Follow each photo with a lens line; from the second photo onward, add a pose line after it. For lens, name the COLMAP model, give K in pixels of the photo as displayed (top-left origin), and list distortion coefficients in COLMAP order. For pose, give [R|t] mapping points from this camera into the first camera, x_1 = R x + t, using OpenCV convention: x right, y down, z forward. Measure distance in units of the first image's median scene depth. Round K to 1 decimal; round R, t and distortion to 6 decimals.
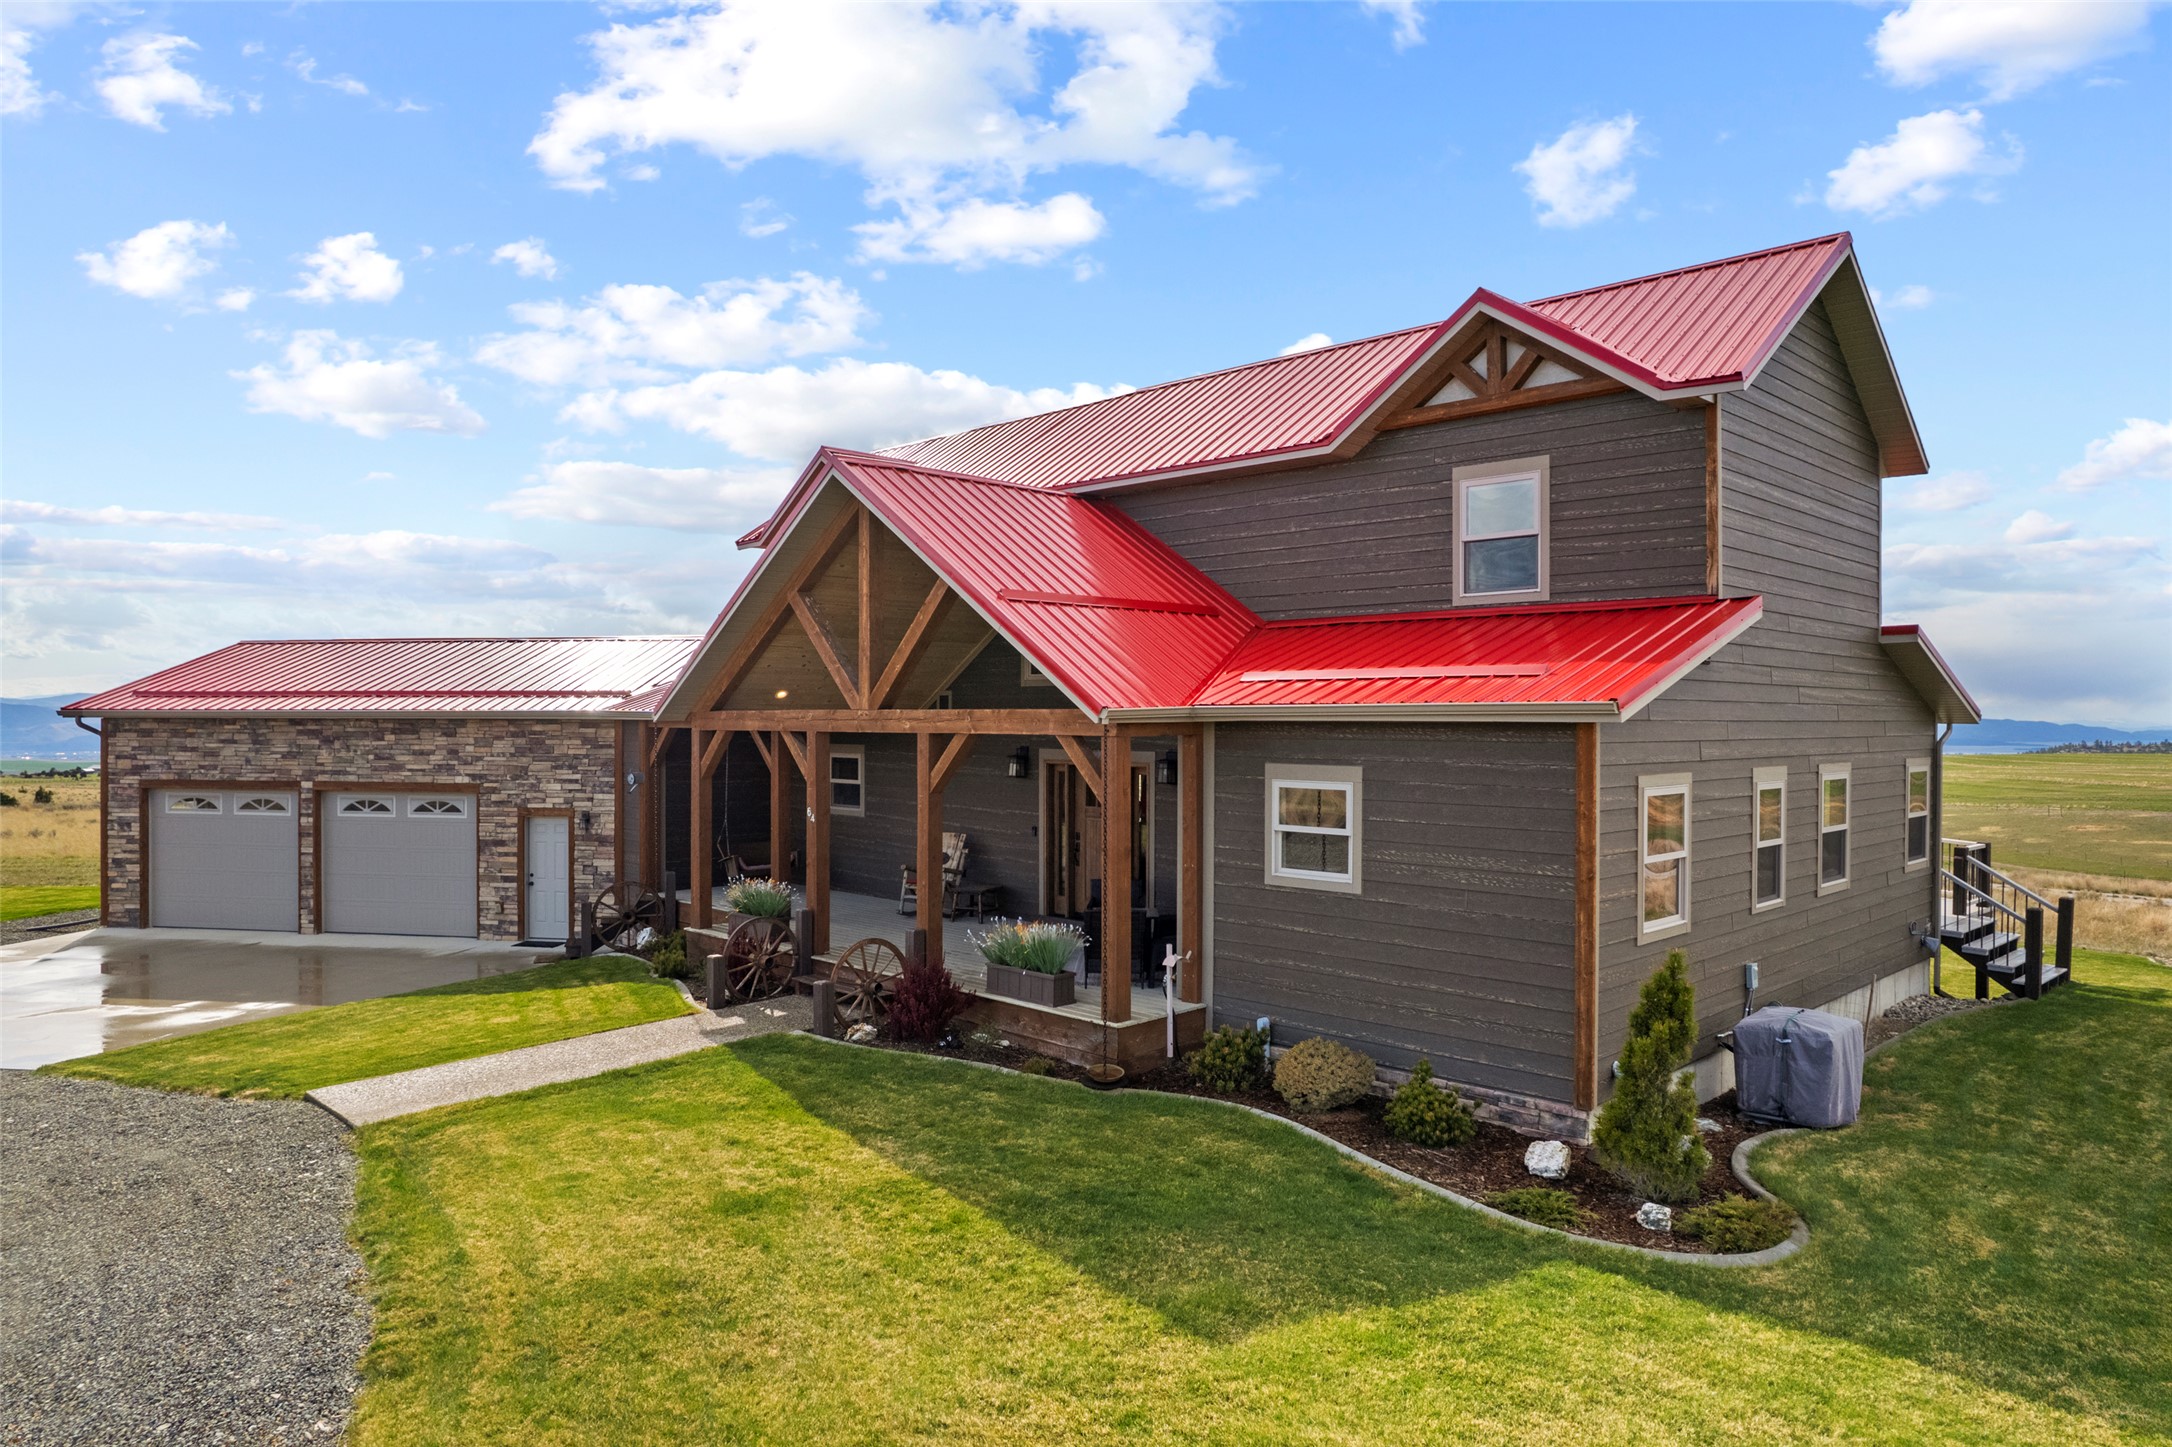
lens RADIAL K [[1385.1, 0, 1084.6], [0, 1385.1, 716.9], [0, 0, 1]] dist [-0.069075, 0.057116]
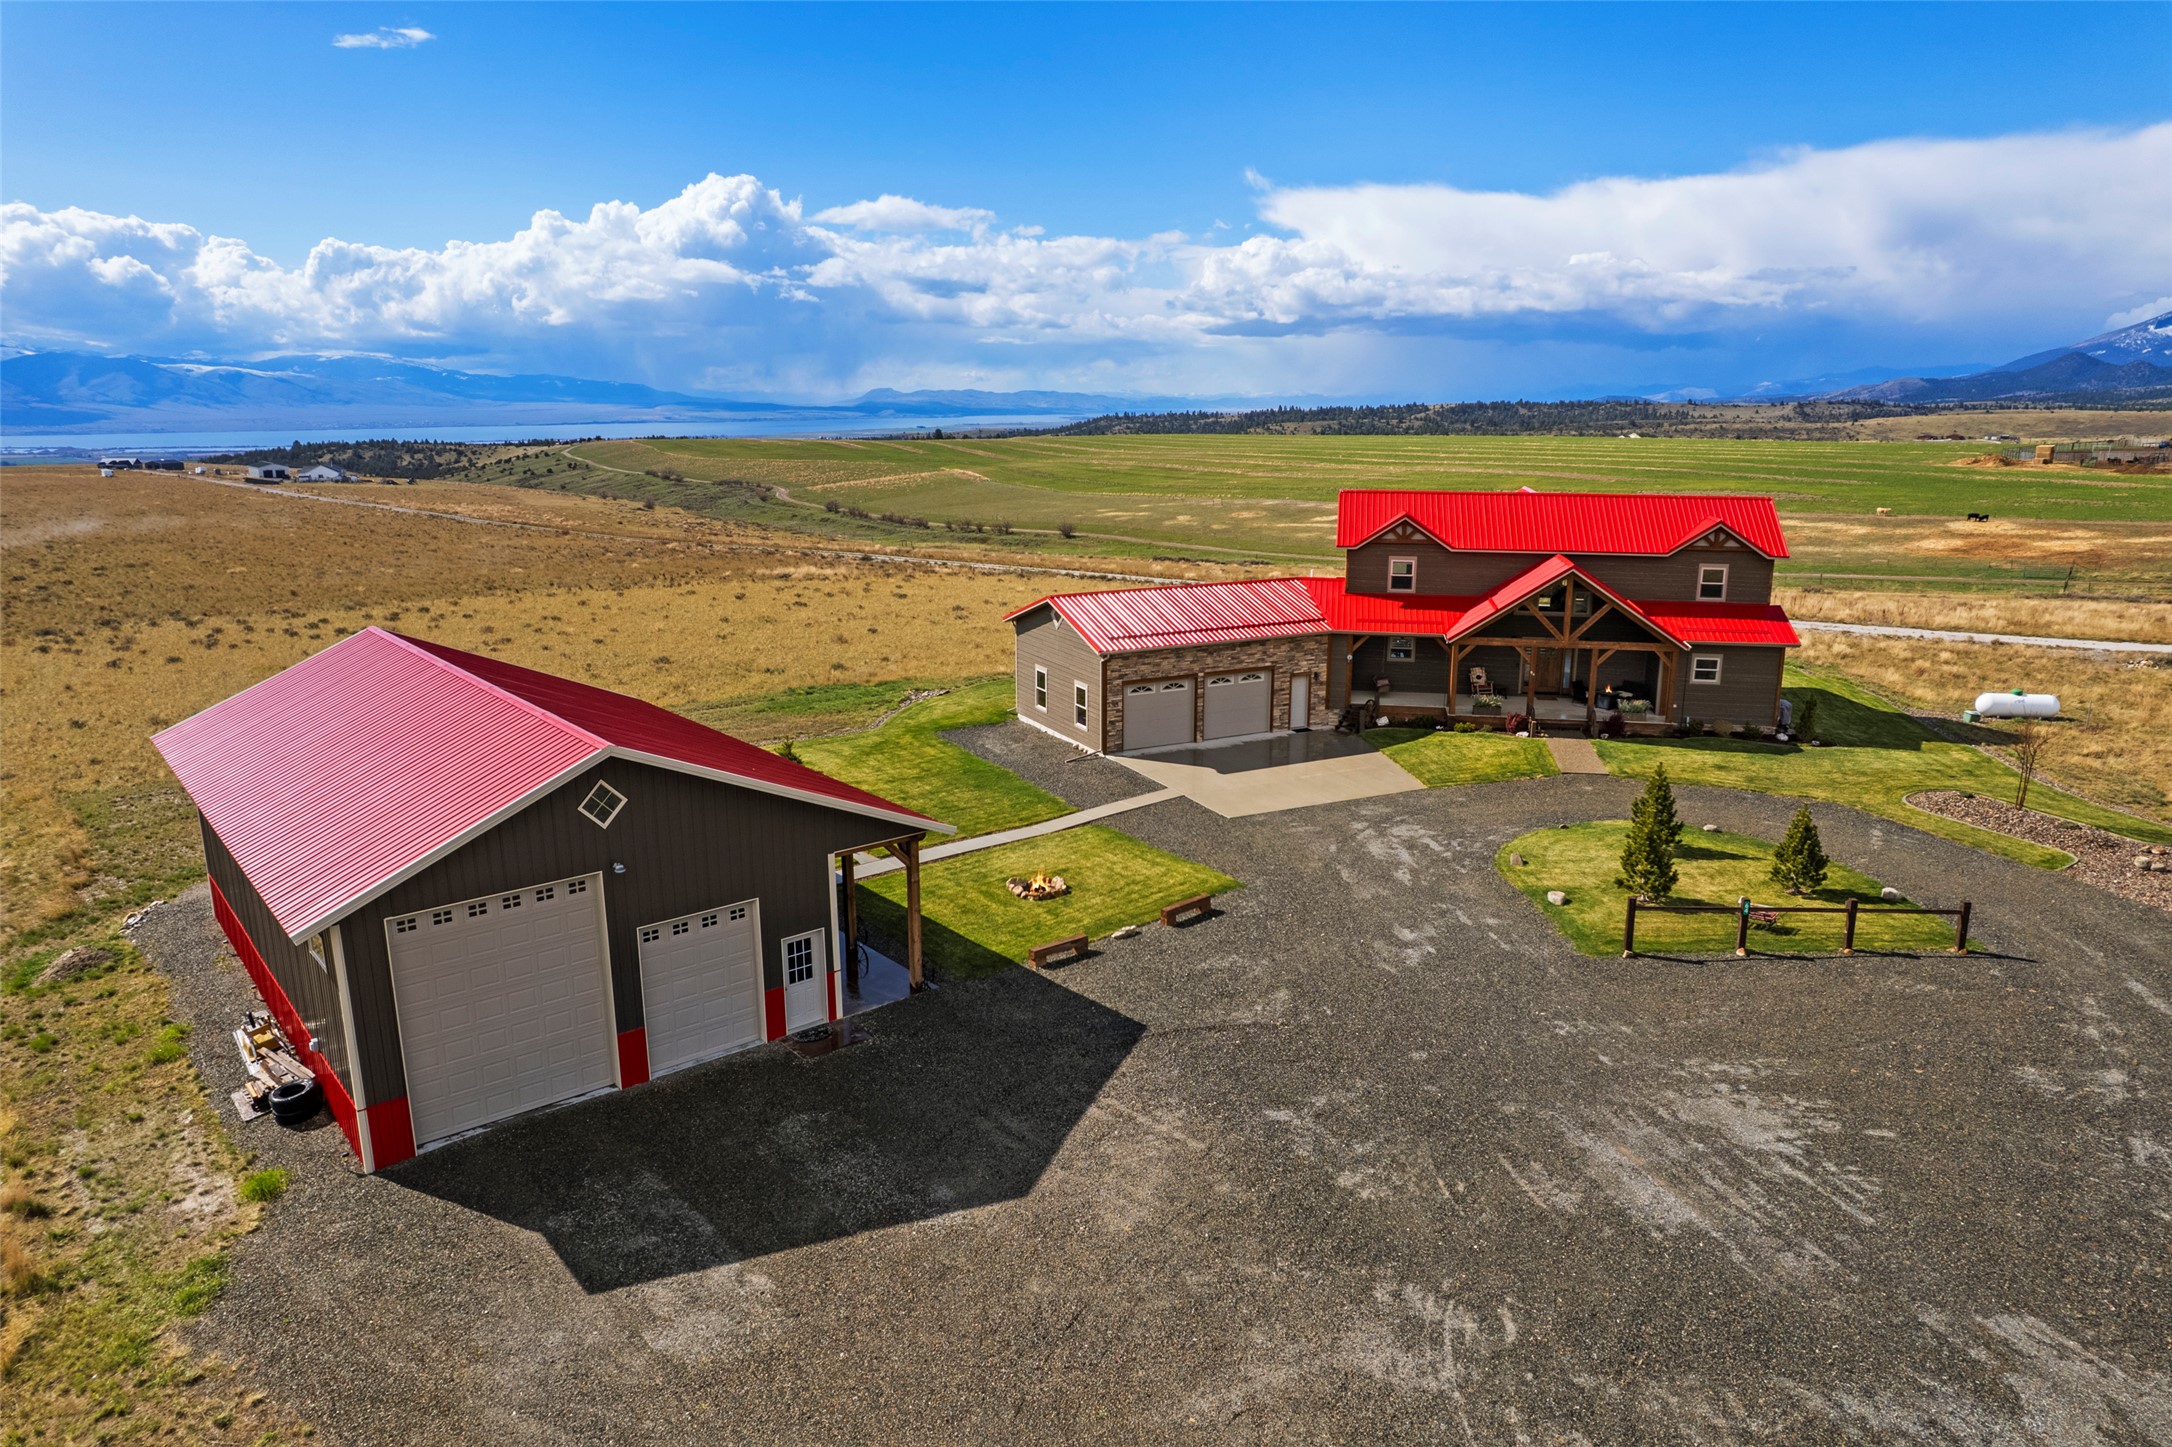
lens RADIAL K [[1385.1, 0, 1068.4], [0, 1385.1, 718.4], [0, 0, 1]] dist [-0.069075, 0.057116]
pose [[0.821368, -0.135354, 0.554107, -3.161578], [0.003324, 0.972557, 0.232642, -0.628823], [-0.570389, -0.189243, 0.799277, -1.015984]]
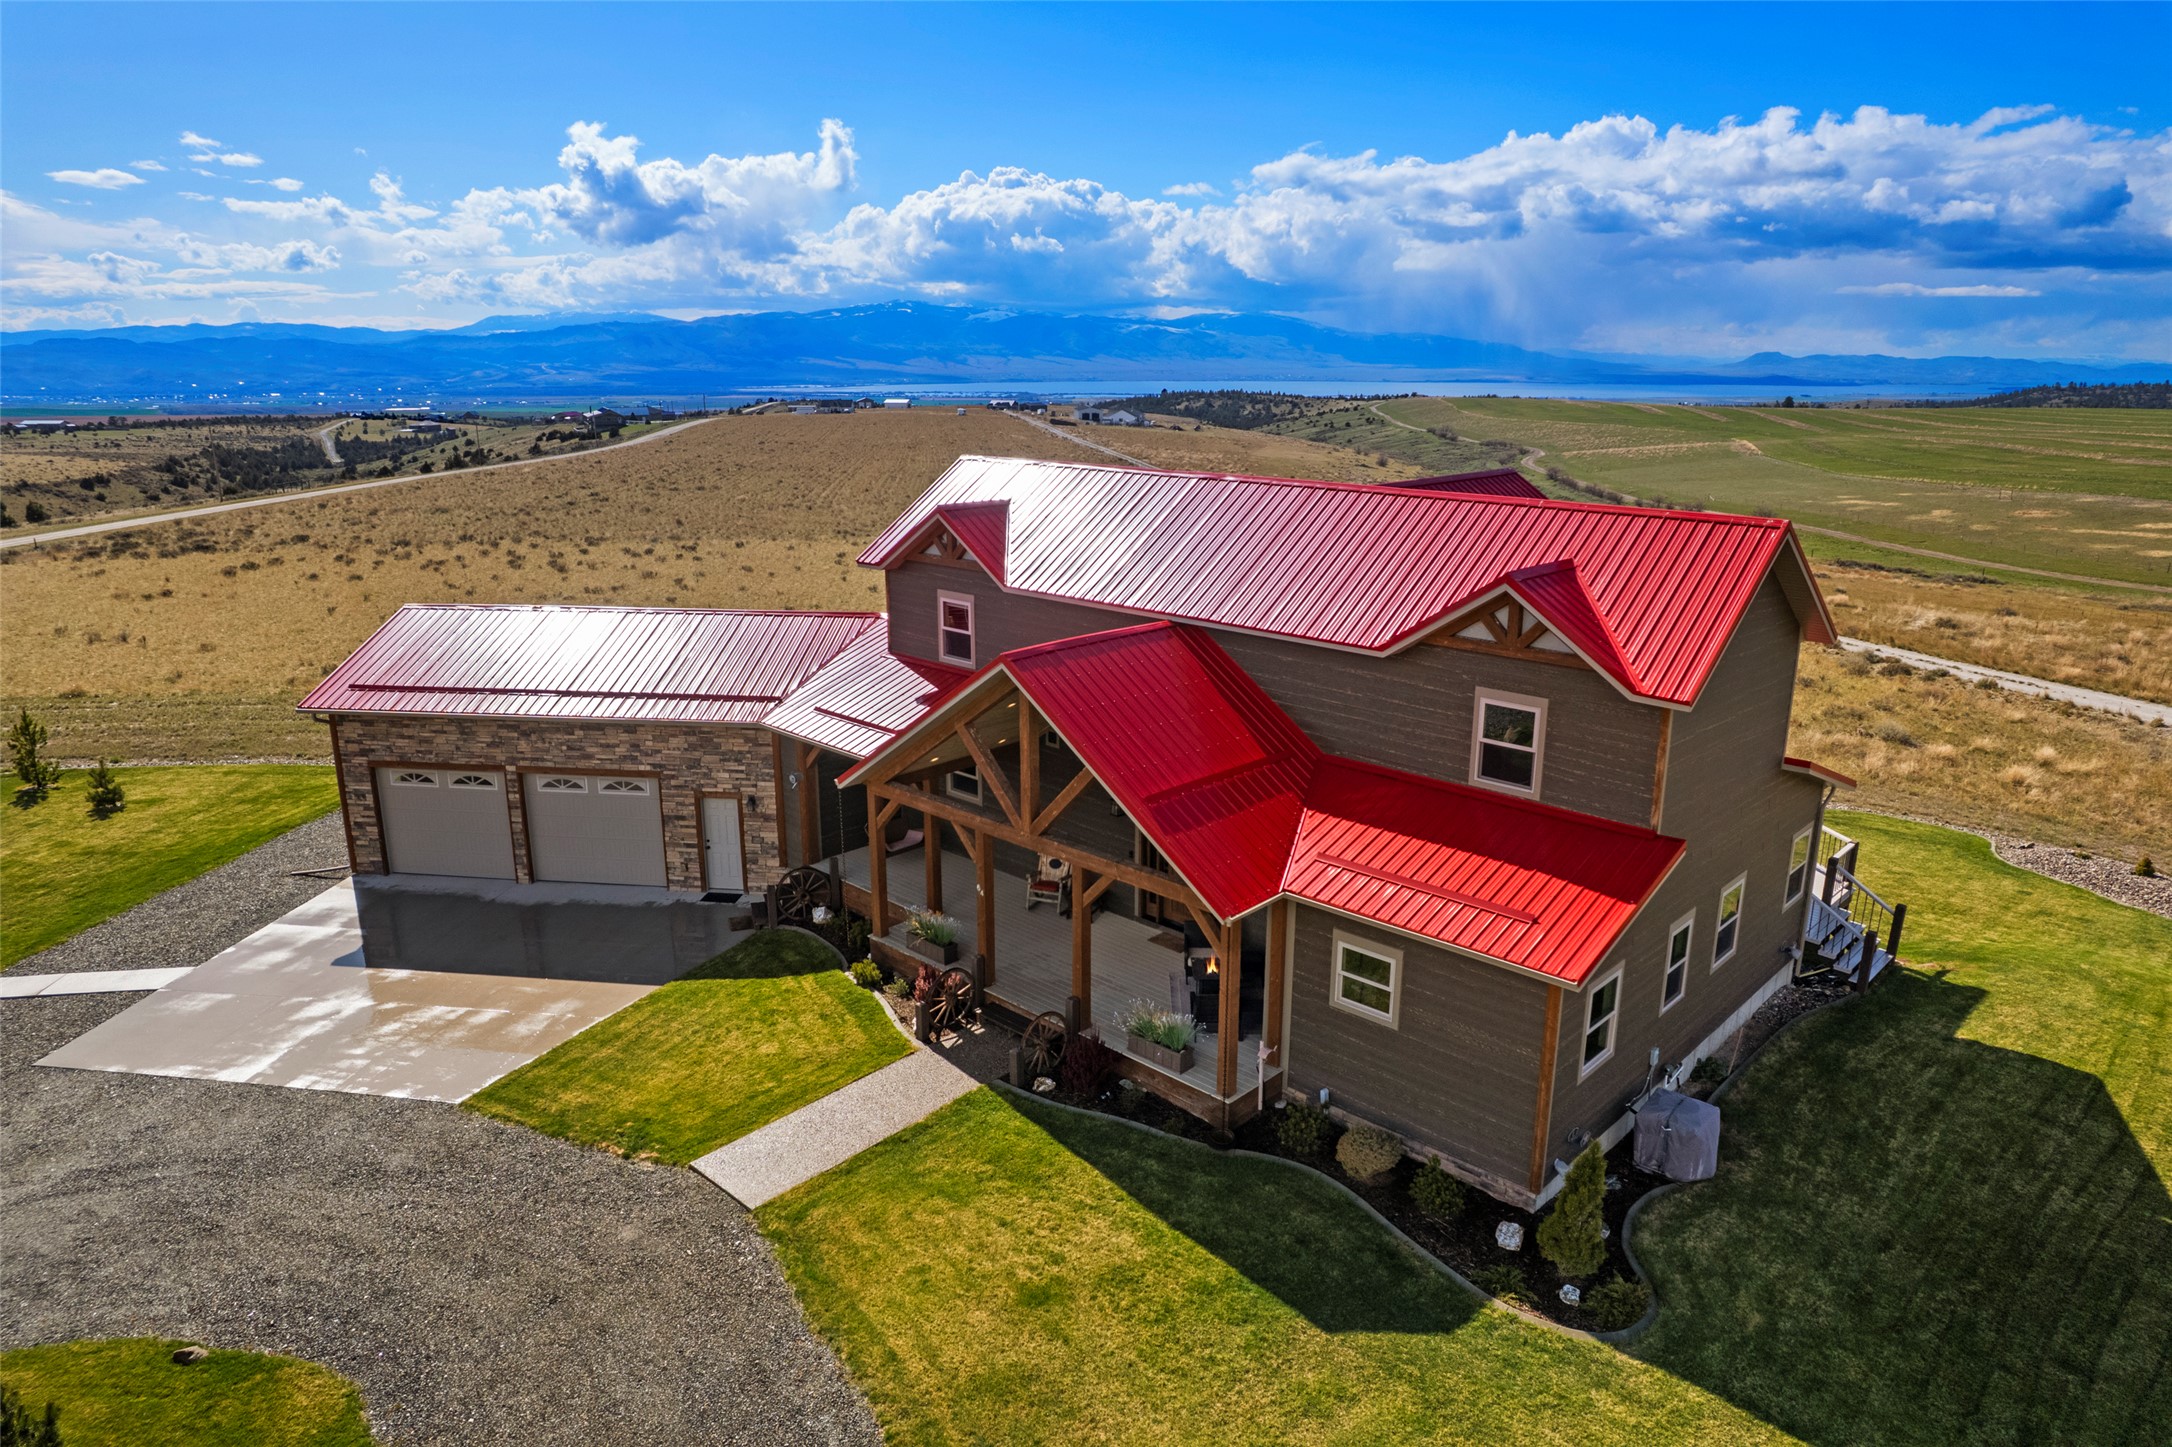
lens RADIAL K [[1385.1, 0, 1086.5], [0, 1385.1, 713.1], [0, 0, 1]] dist [-0.069075, 0.057116]
pose [[0.999668, -0.009231, 0.024068, -0.143360], [0.002800, 0.967045, 0.254590, -0.497012], [-0.025625, -0.254438, 0.966749, -0.291548]]
